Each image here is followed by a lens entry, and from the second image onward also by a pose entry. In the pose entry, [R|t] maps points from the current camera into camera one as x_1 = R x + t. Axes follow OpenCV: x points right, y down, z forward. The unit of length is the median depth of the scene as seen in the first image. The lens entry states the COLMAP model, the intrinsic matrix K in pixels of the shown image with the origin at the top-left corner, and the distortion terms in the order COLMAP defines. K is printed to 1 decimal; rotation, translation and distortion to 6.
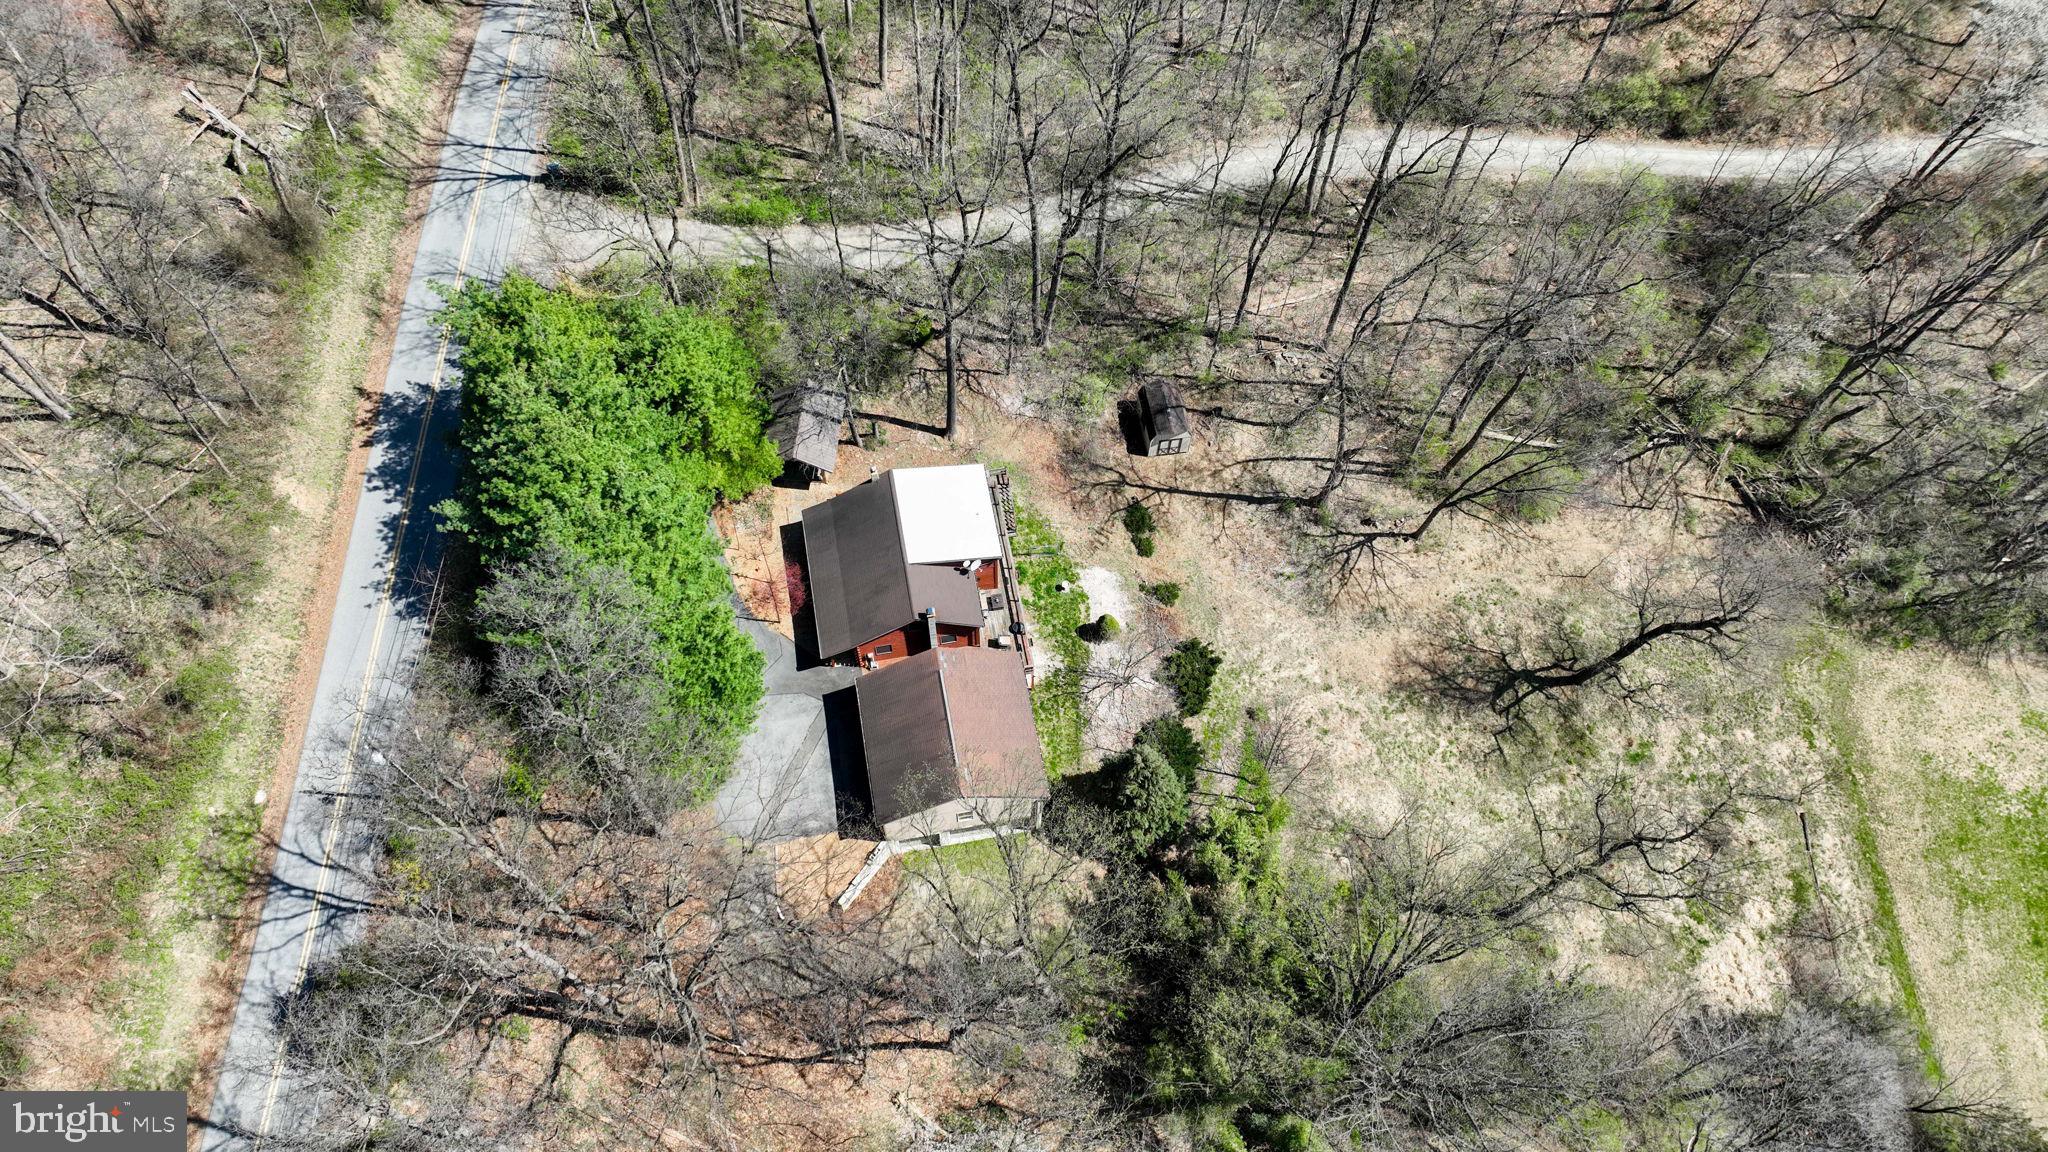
lens RADIAL K [[1452.0, 0, 1026.7], [0, 1452.0, 583.9], [0, 0, 1]] dist [-0.013551, 0.026499]
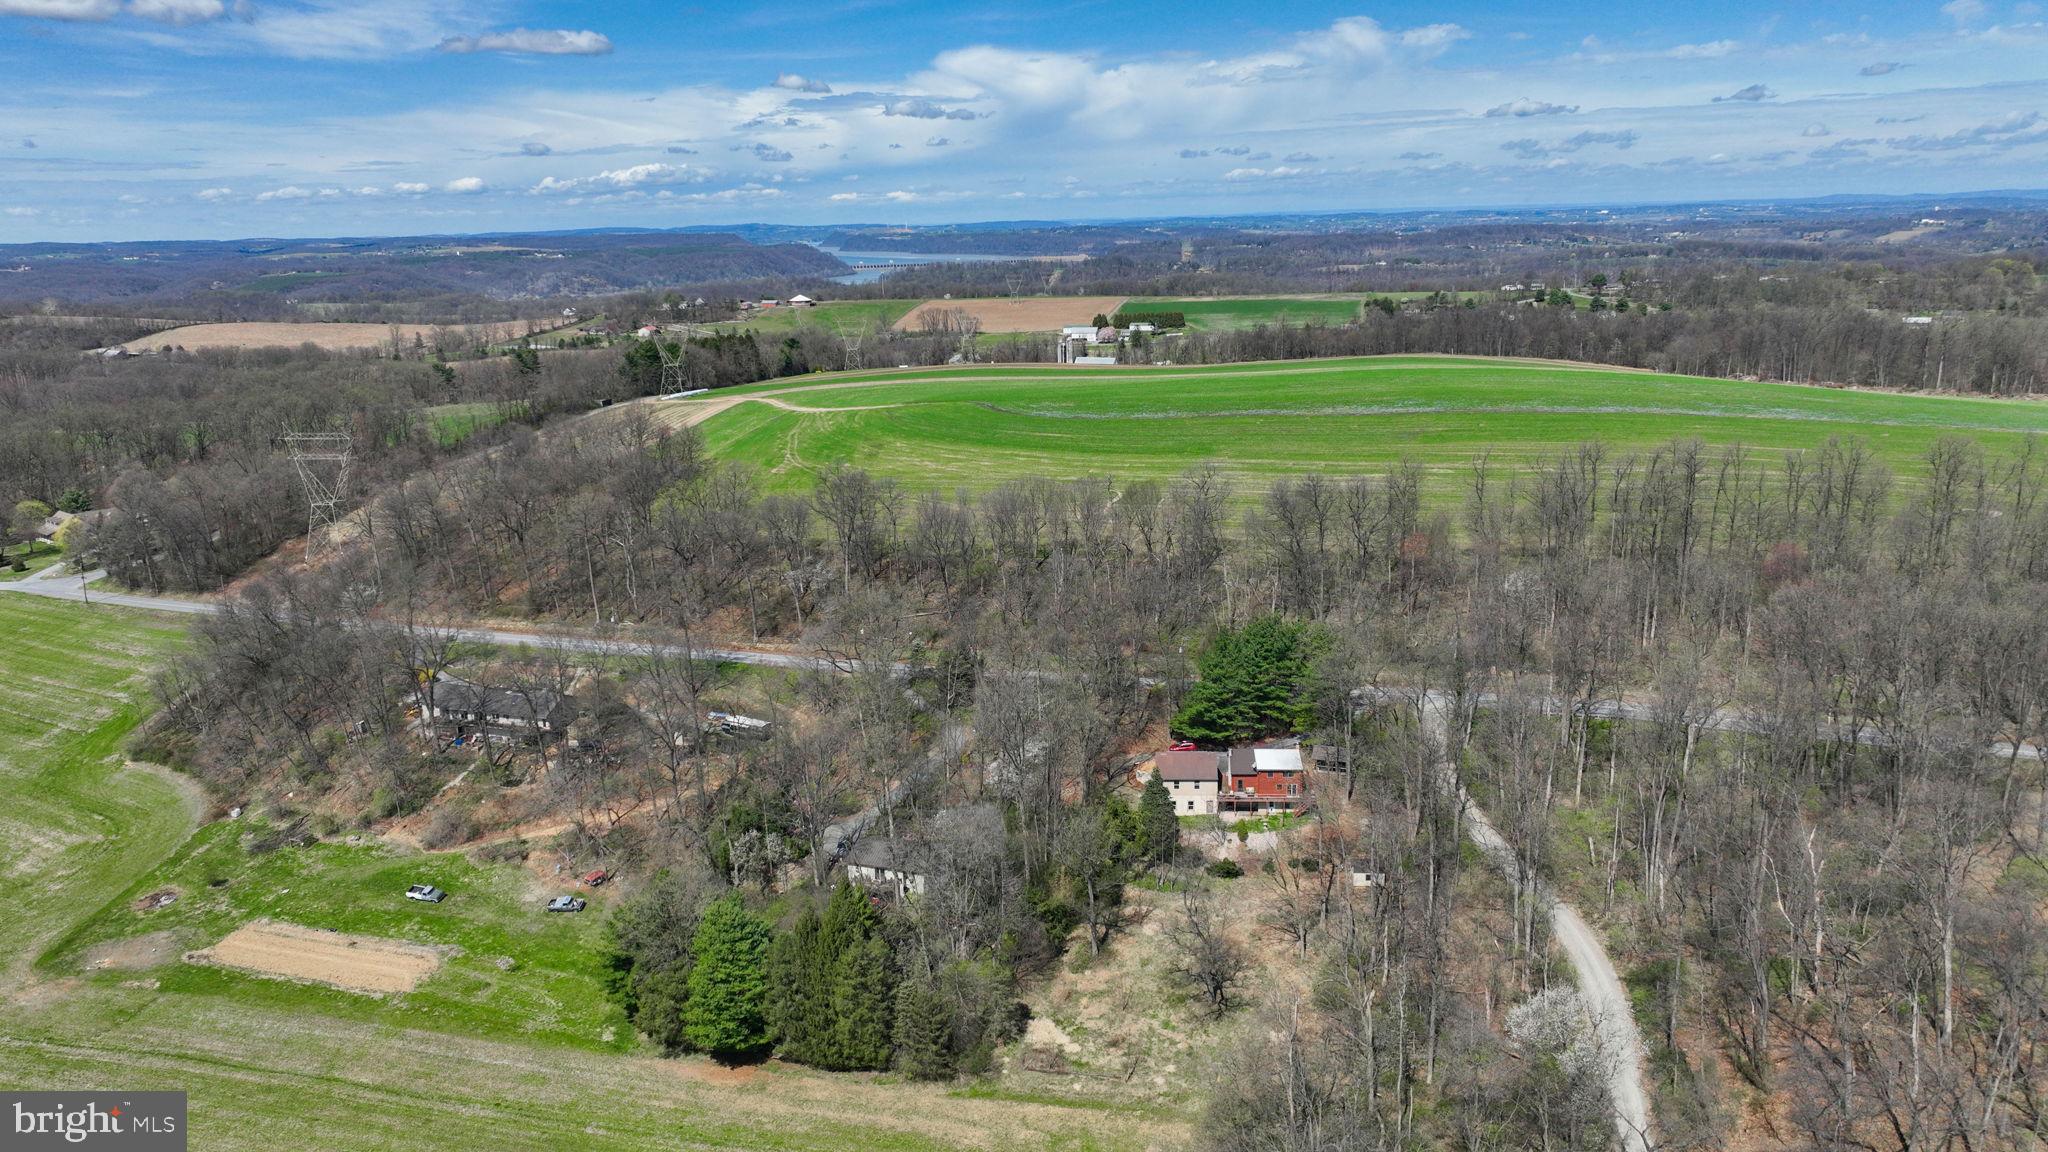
lens RADIAL K [[1452.0, 0, 1025.3], [0, 1452.0, 574.9], [0, 0, 1]] dist [-0.013551, 0.026499]
pose [[-0.255029, 0.237159, -0.937399, 2.068105], [-0.836464, 0.432219, 0.336919, -0.593321], [0.485065, 0.870024, 0.088146, 0.279070]]
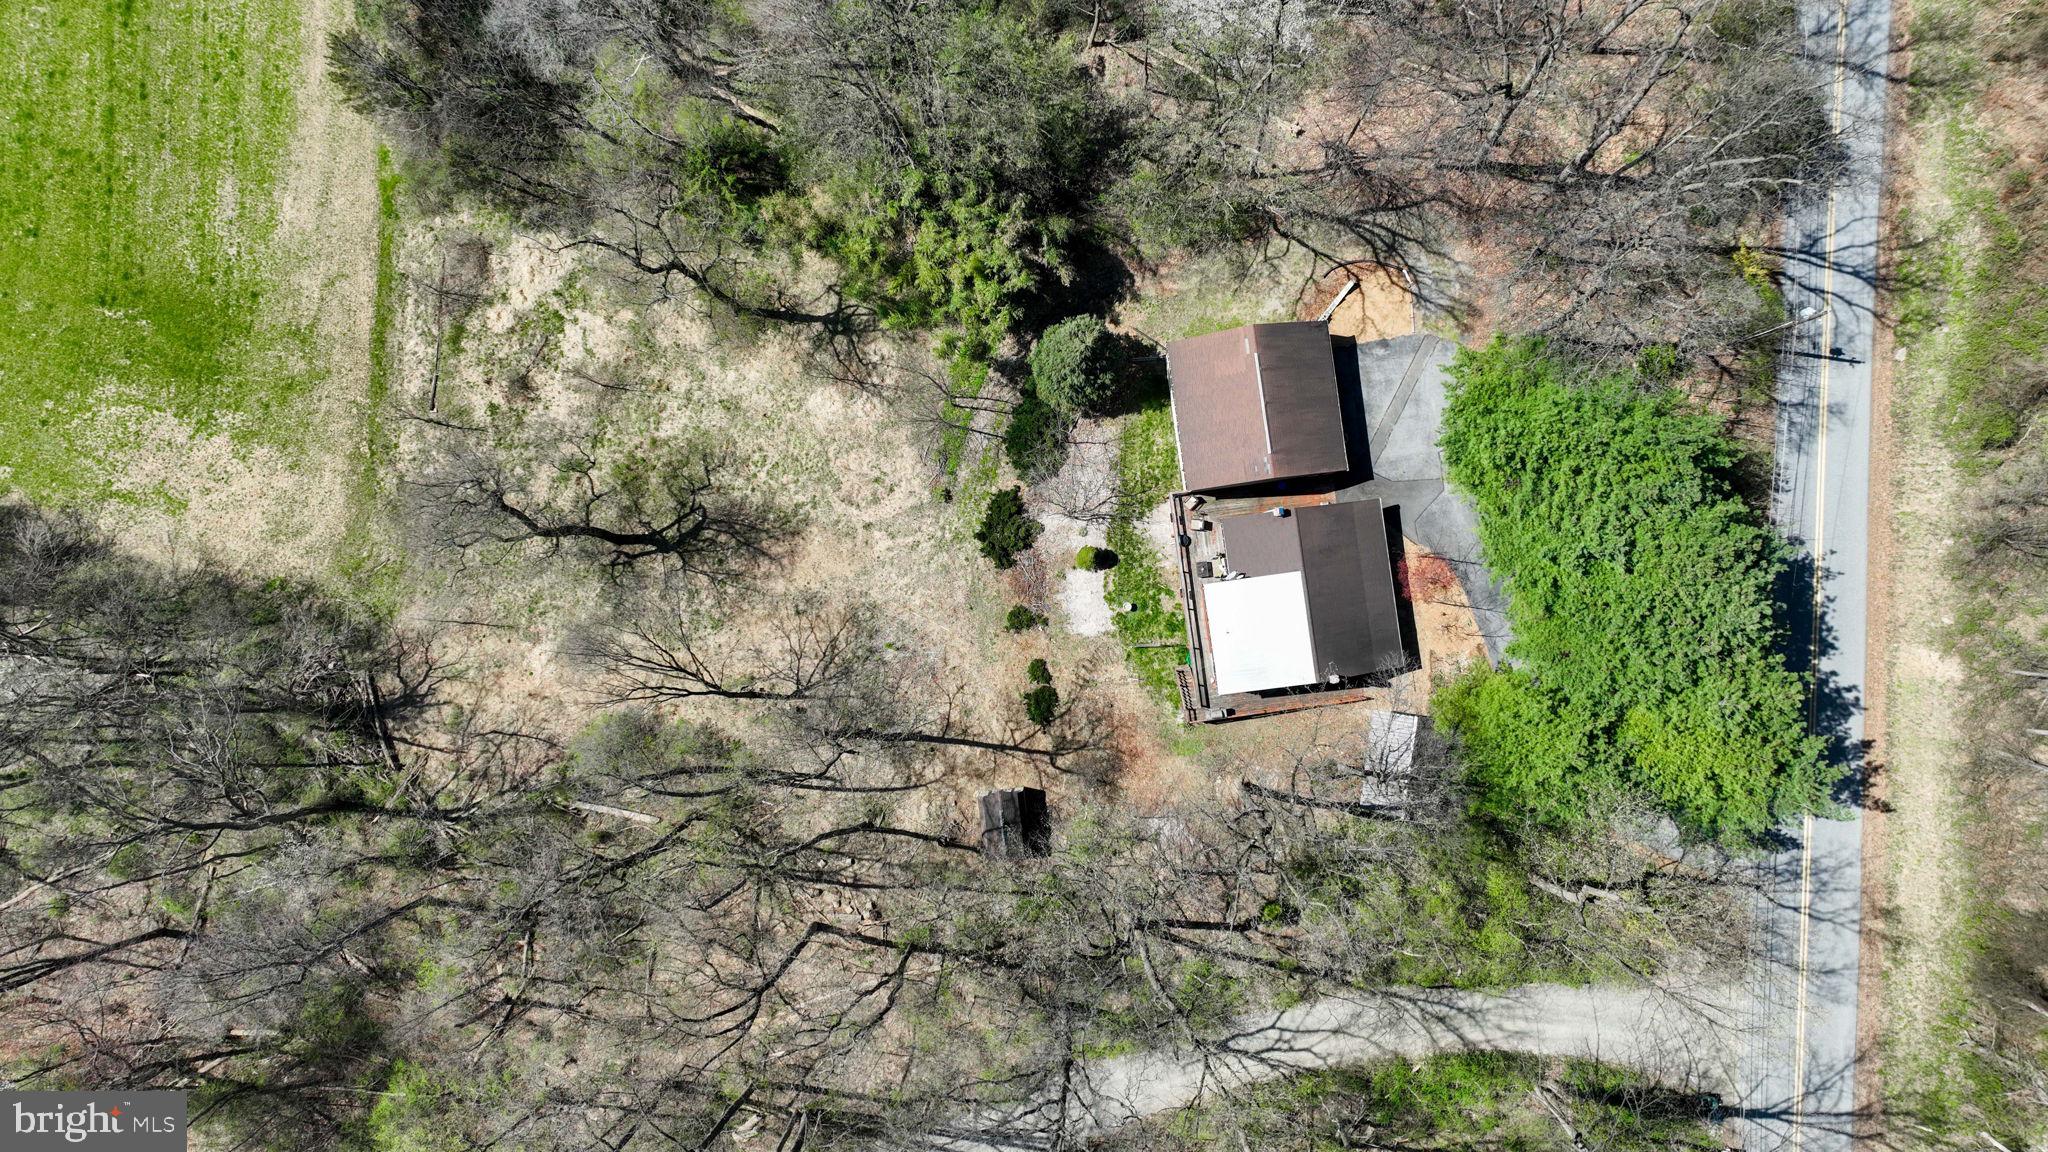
lens RADIAL K [[1452.0, 0, 1016.8], [0, 1452.0, 577.0], [0, 0, 1]] dist [-0.013551, 0.026499]
pose [[-0.998741, -0.050063, 0.003328, 0.097367], [0.045532, -0.876478, 0.479283, -0.447539], [-0.021077, 0.478831, 0.877654, 0.115845]]
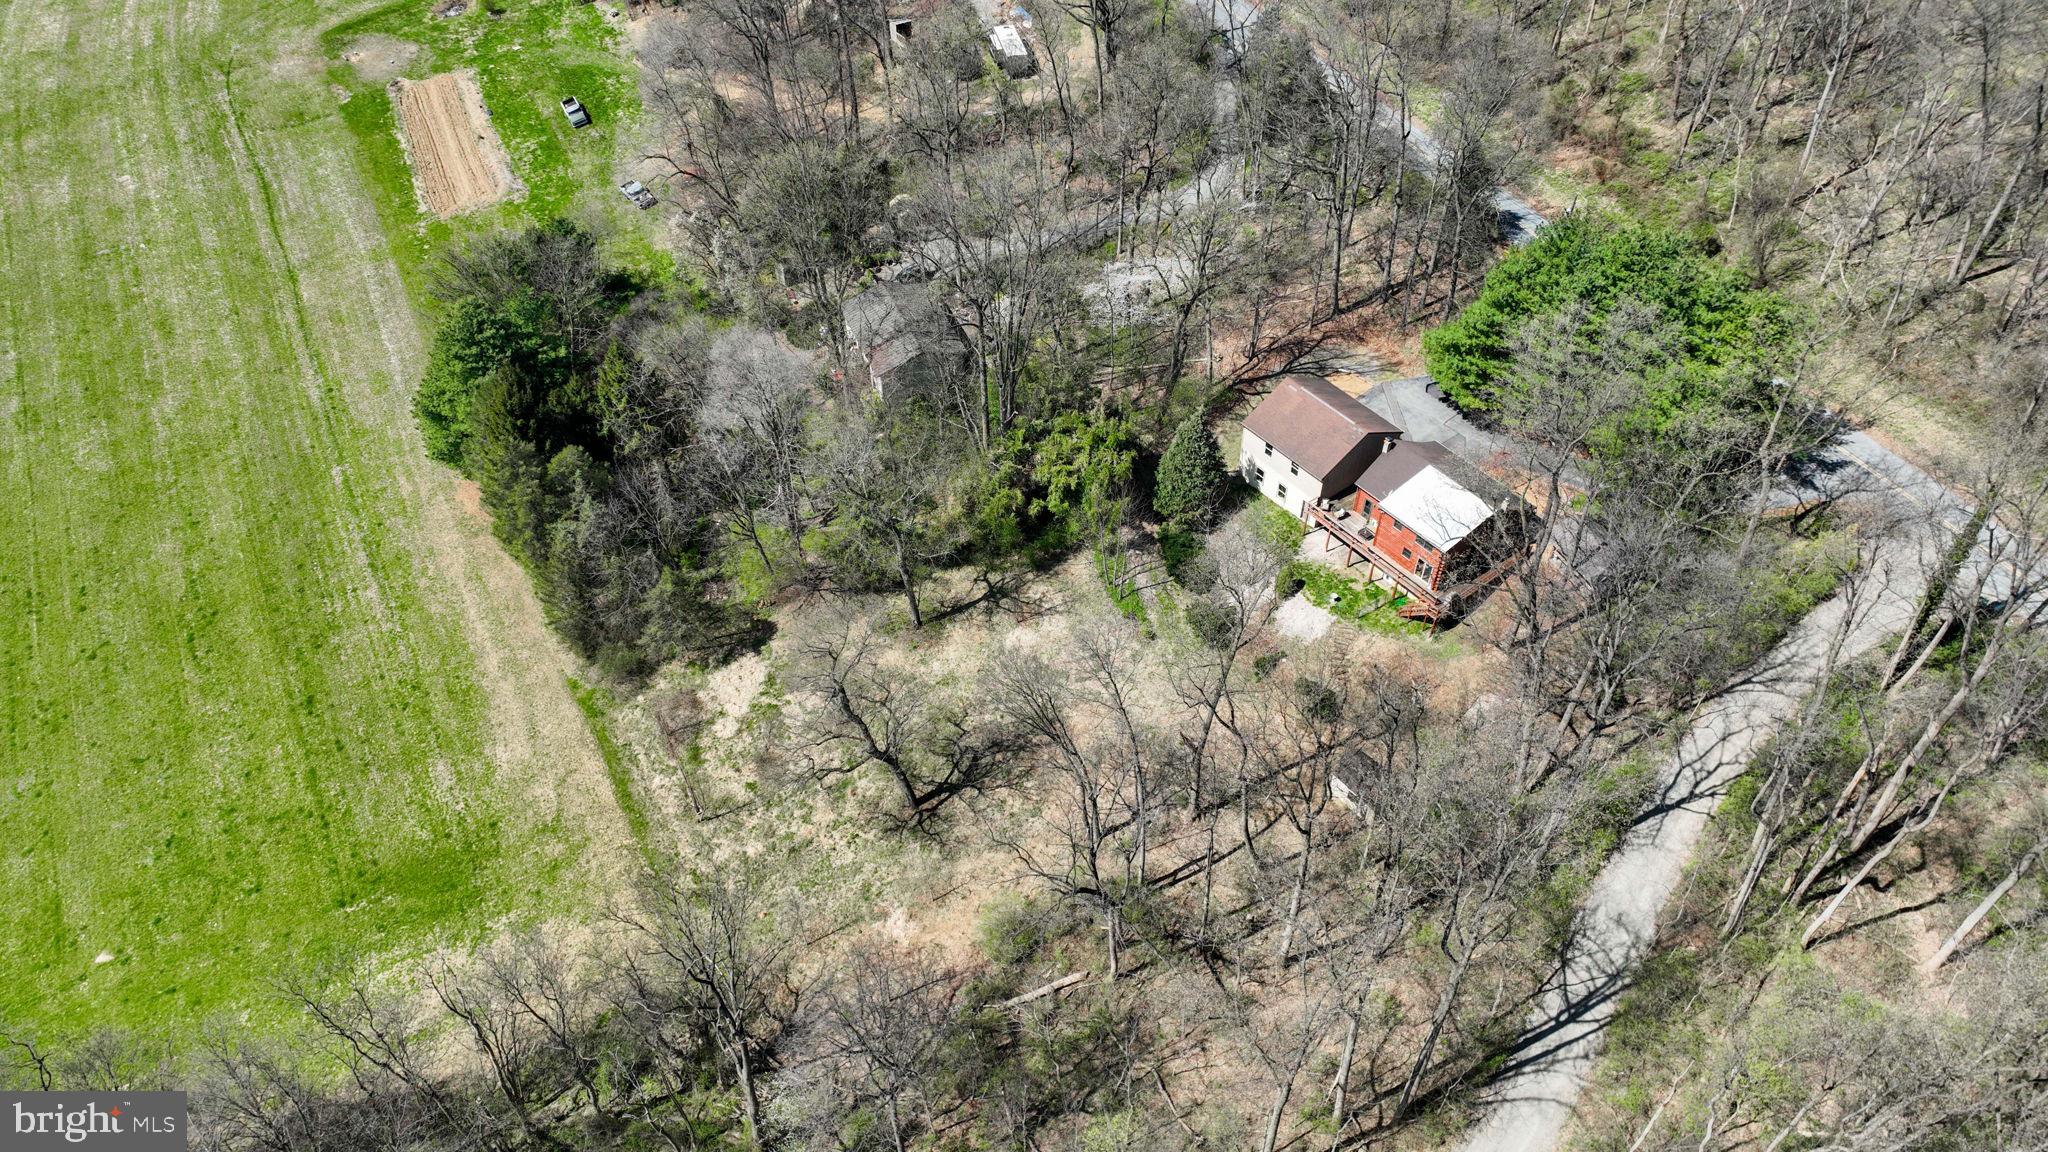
lens RADIAL K [[1452.0, 0, 1026.8], [0, 1452.0, 576.8], [0, 0, 1]] dist [-0.013551, 0.026499]
pose [[-0.887745, 0.325546, -0.325468, 0.627317], [-0.407006, -0.224750, 0.885344, -0.939465], [0.215071, 0.918427, 0.332020, 0.511087]]
